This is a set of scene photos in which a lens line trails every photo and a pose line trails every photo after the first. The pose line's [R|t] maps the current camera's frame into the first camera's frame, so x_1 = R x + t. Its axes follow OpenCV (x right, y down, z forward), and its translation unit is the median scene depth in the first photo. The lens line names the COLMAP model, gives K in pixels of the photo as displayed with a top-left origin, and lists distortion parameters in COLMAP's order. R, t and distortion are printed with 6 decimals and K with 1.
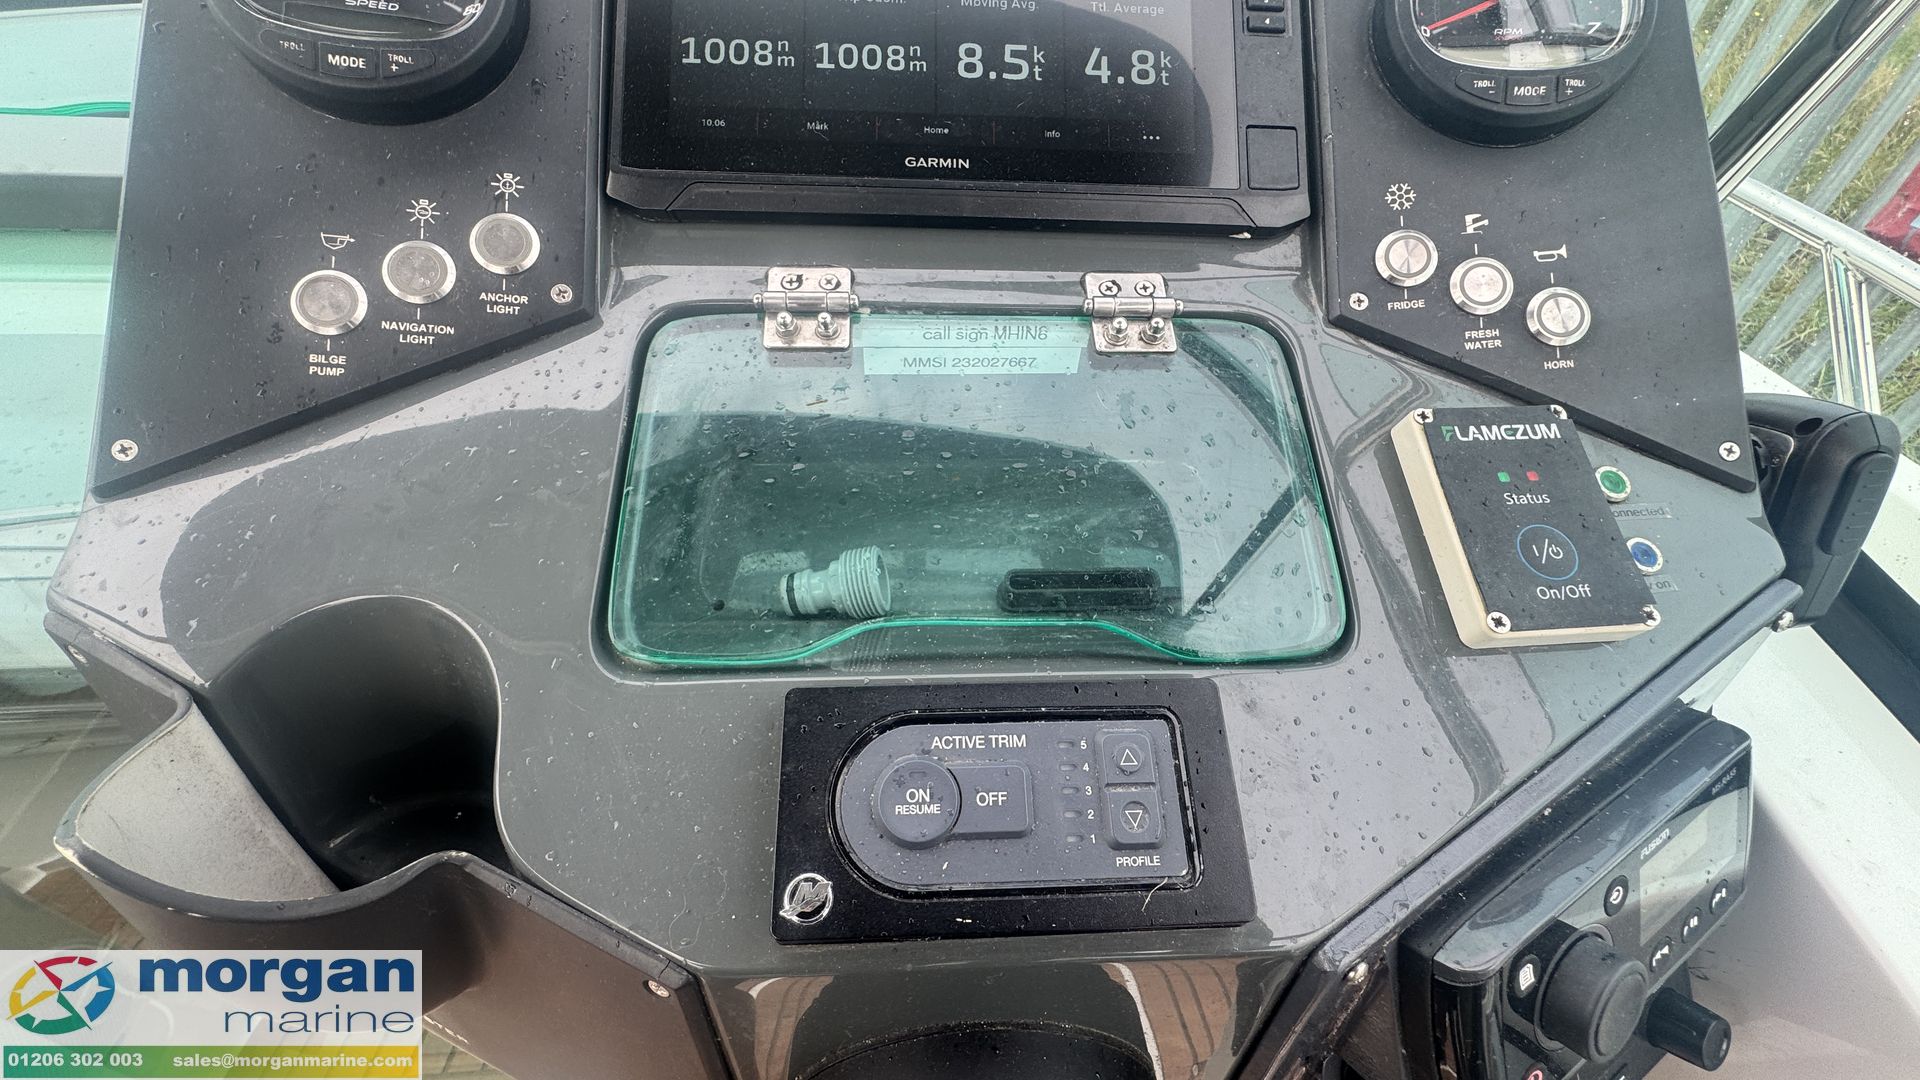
lens RADIAL K [[766.5, 0, 954.7], [0, 766.5, 545.4], [0, 0, 1]] dist [-0.002962, -0.000261]
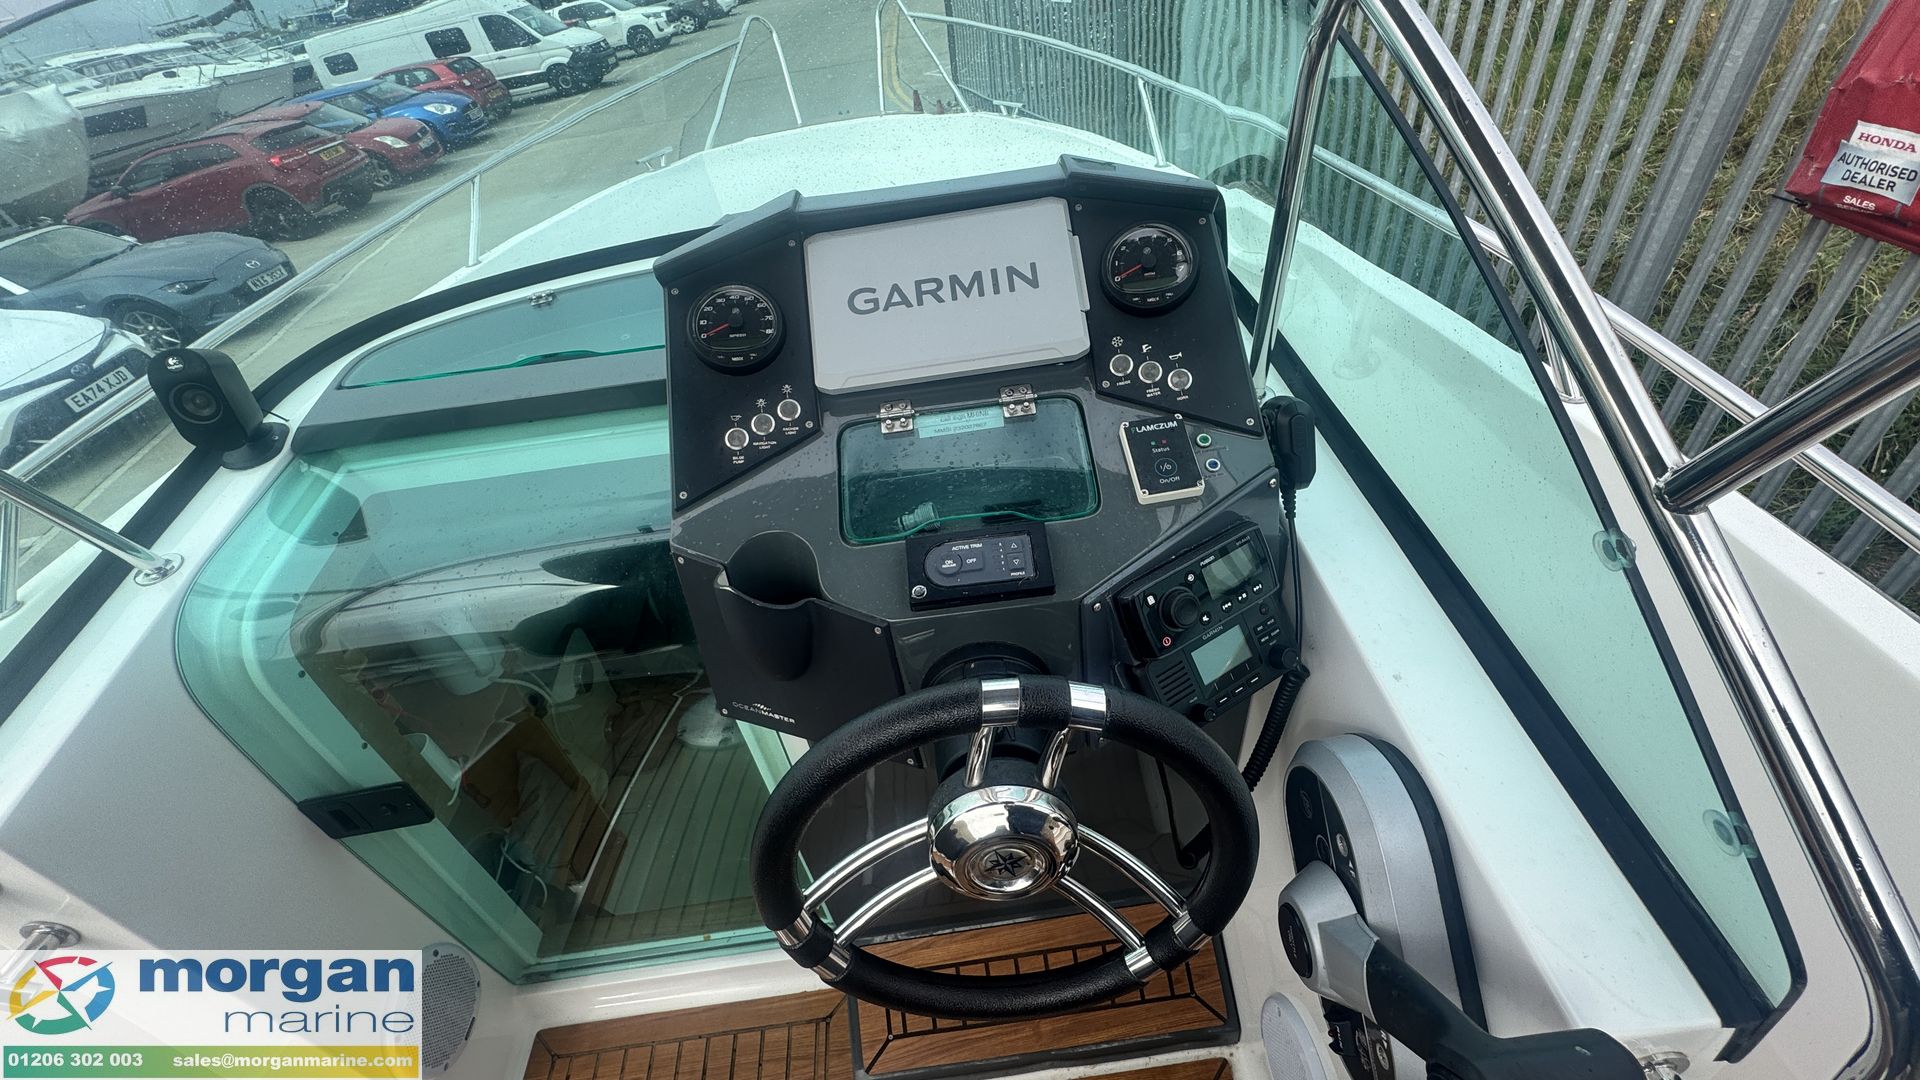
lens RADIAL K [[766.5, 0, 961.6], [0, 766.5, 533.4], [0, 0, 1]] dist [-0.002962, -0.000261]
pose [[0.988295, -0.125459, -0.086788, 0.222173], [0.117744, 0.989052, -0.088949, 0.368331], [0.096997, 0.077689, 0.992248, -1.649237]]
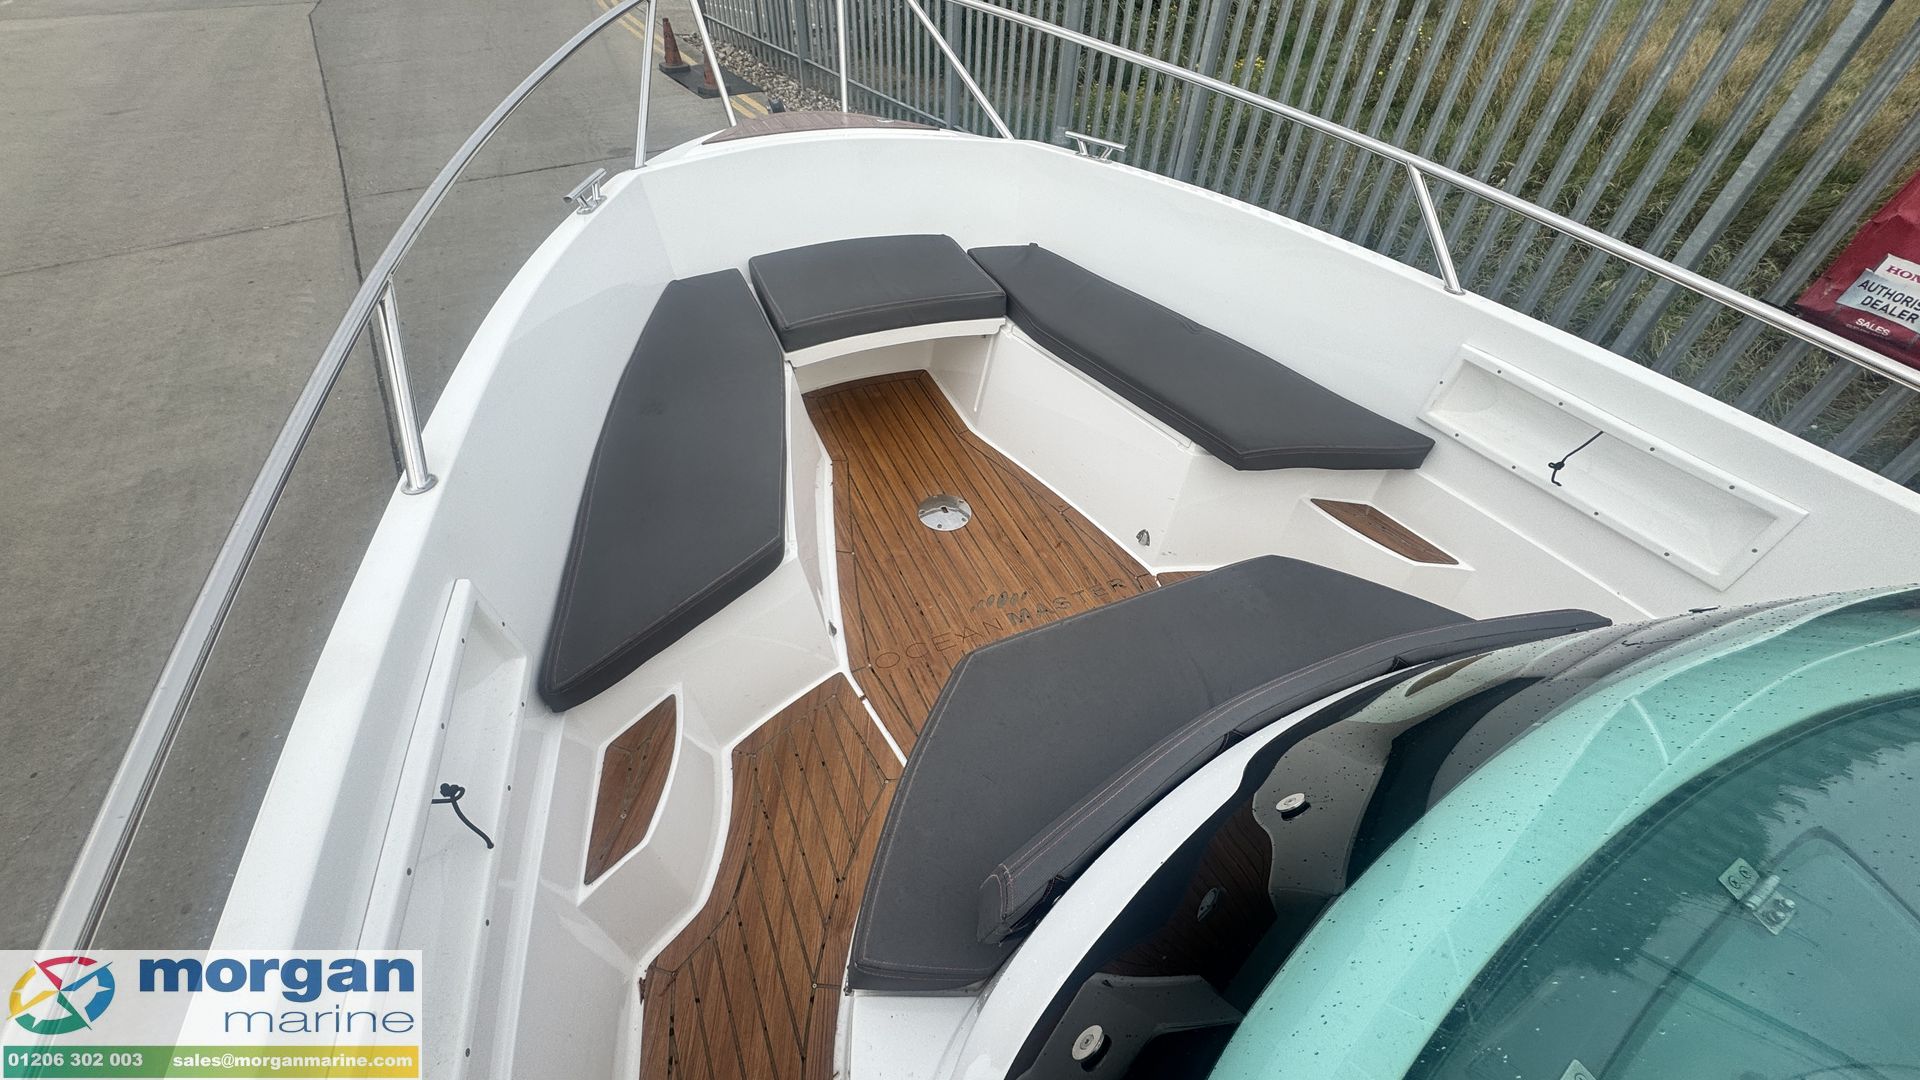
lens RADIAL K [[766.5, 0, 957.8], [0, 766.5, 537.6], [0, 0, 1]] dist [-0.002962, -0.000261]
pose [[0.945161, -0.214213, 0.246542, -3.630922], [0.211531, 0.976646, 0.037638, -2.973067], [-0.248847, 0.016577, 0.968401, 1.133139]]
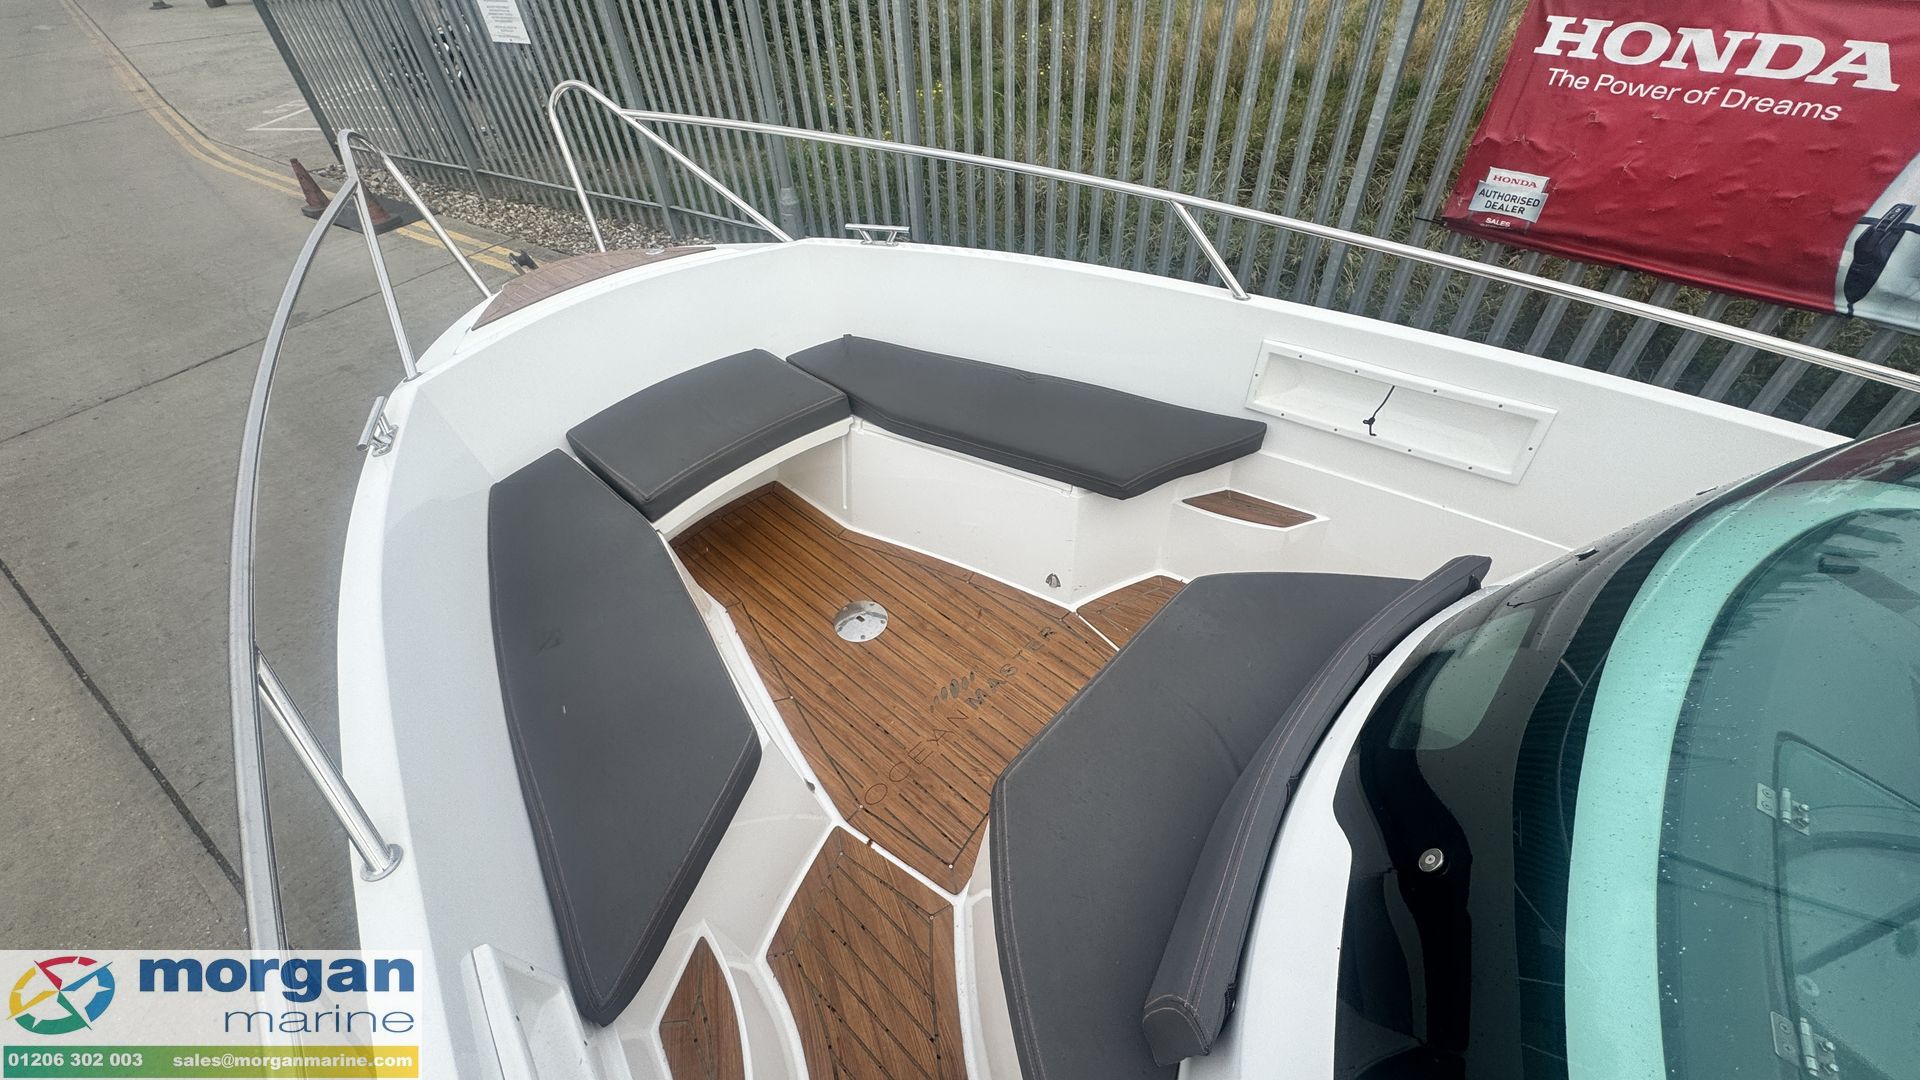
lens RADIAL K [[766.5, 0, 962.9], [0, 766.5, 540.8], [0, 0, 1]] dist [-0.002962, -0.000261]
pose [[0.741108, -0.491289, 0.457597, -4.156793], [0.505670, 0.856804, 0.100923, -3.914627], [-0.441653, 0.156598, 0.883414, 1.306190]]
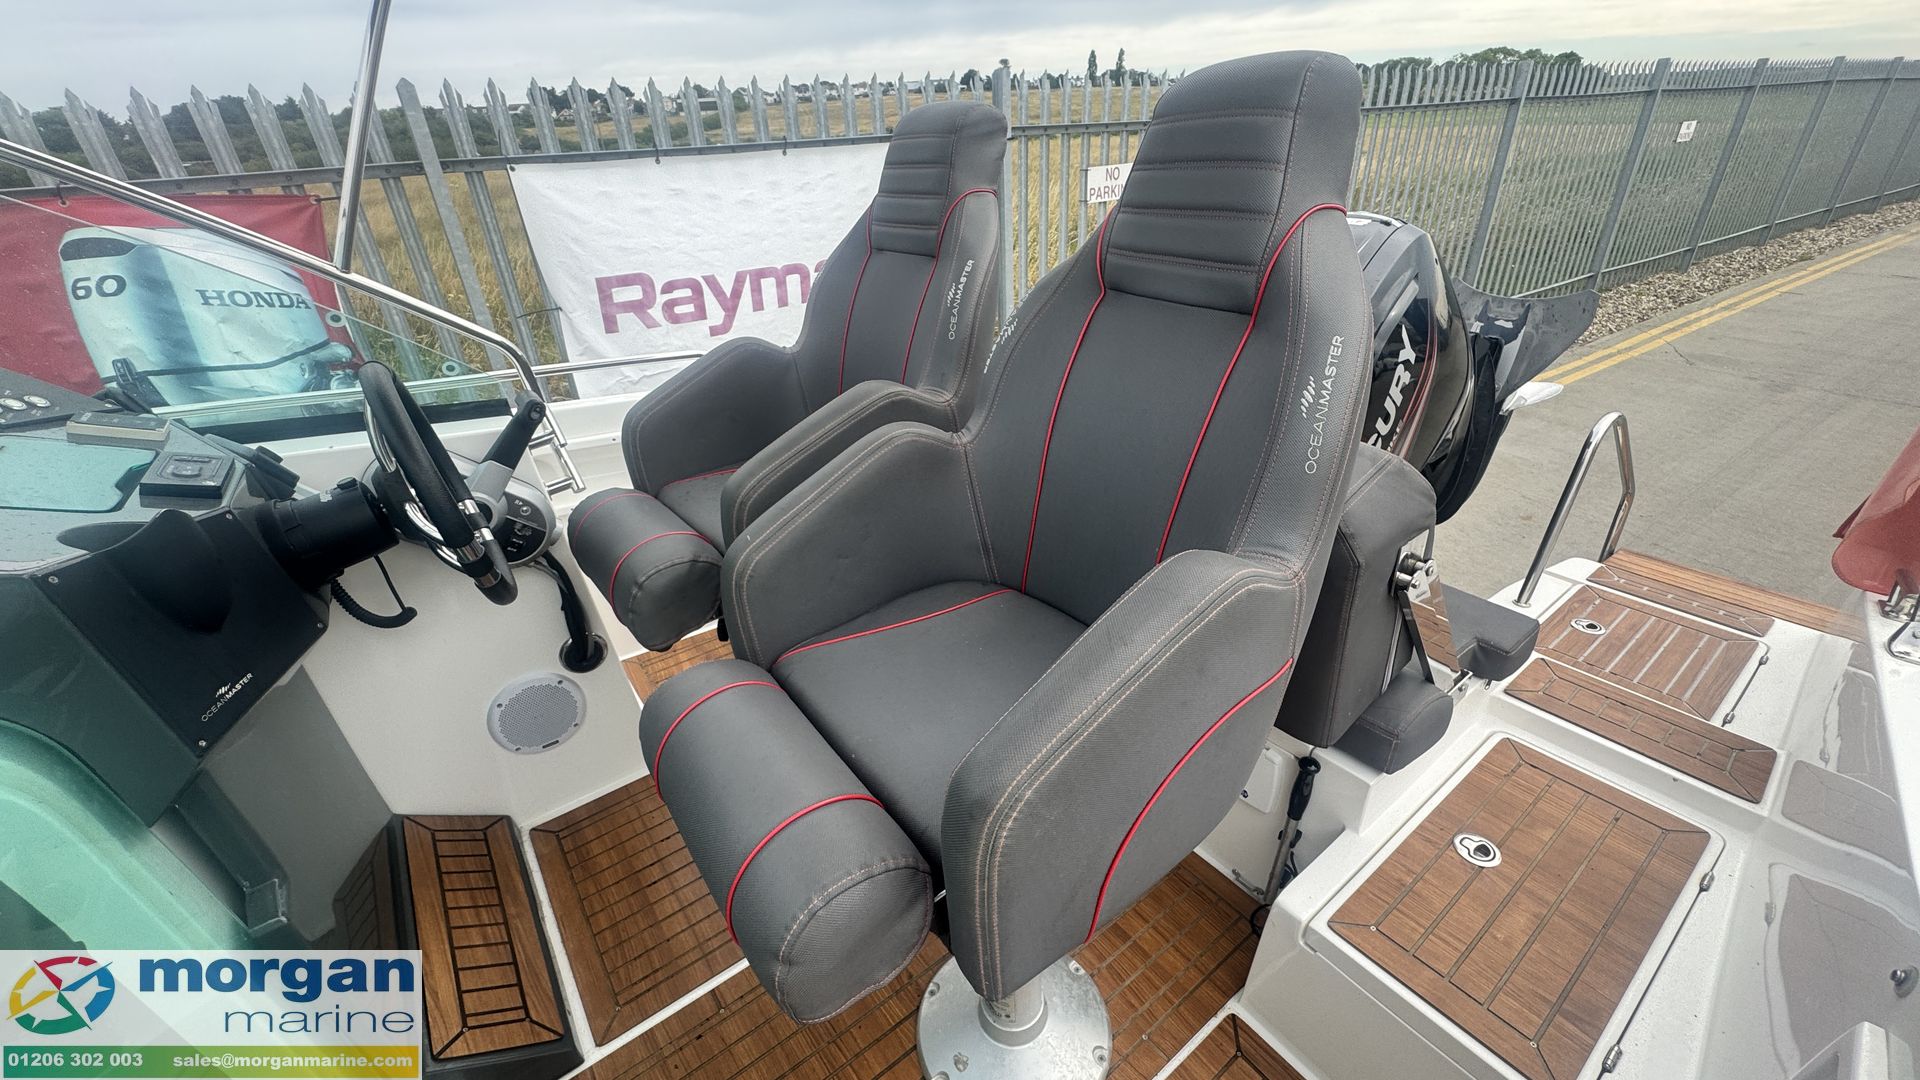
lens RADIAL K [[766.5, 0, 964.4], [0, 766.5, 536.9], [0, 0, 1]] dist [-0.002962, -0.000261]
pose [[-0.531241, -0.399085, 0.747338, -4.244668], [0.616103, 0.423518, 0.664116, 0.259184], [-0.581550, 0.813243, 0.020887, -1.008710]]
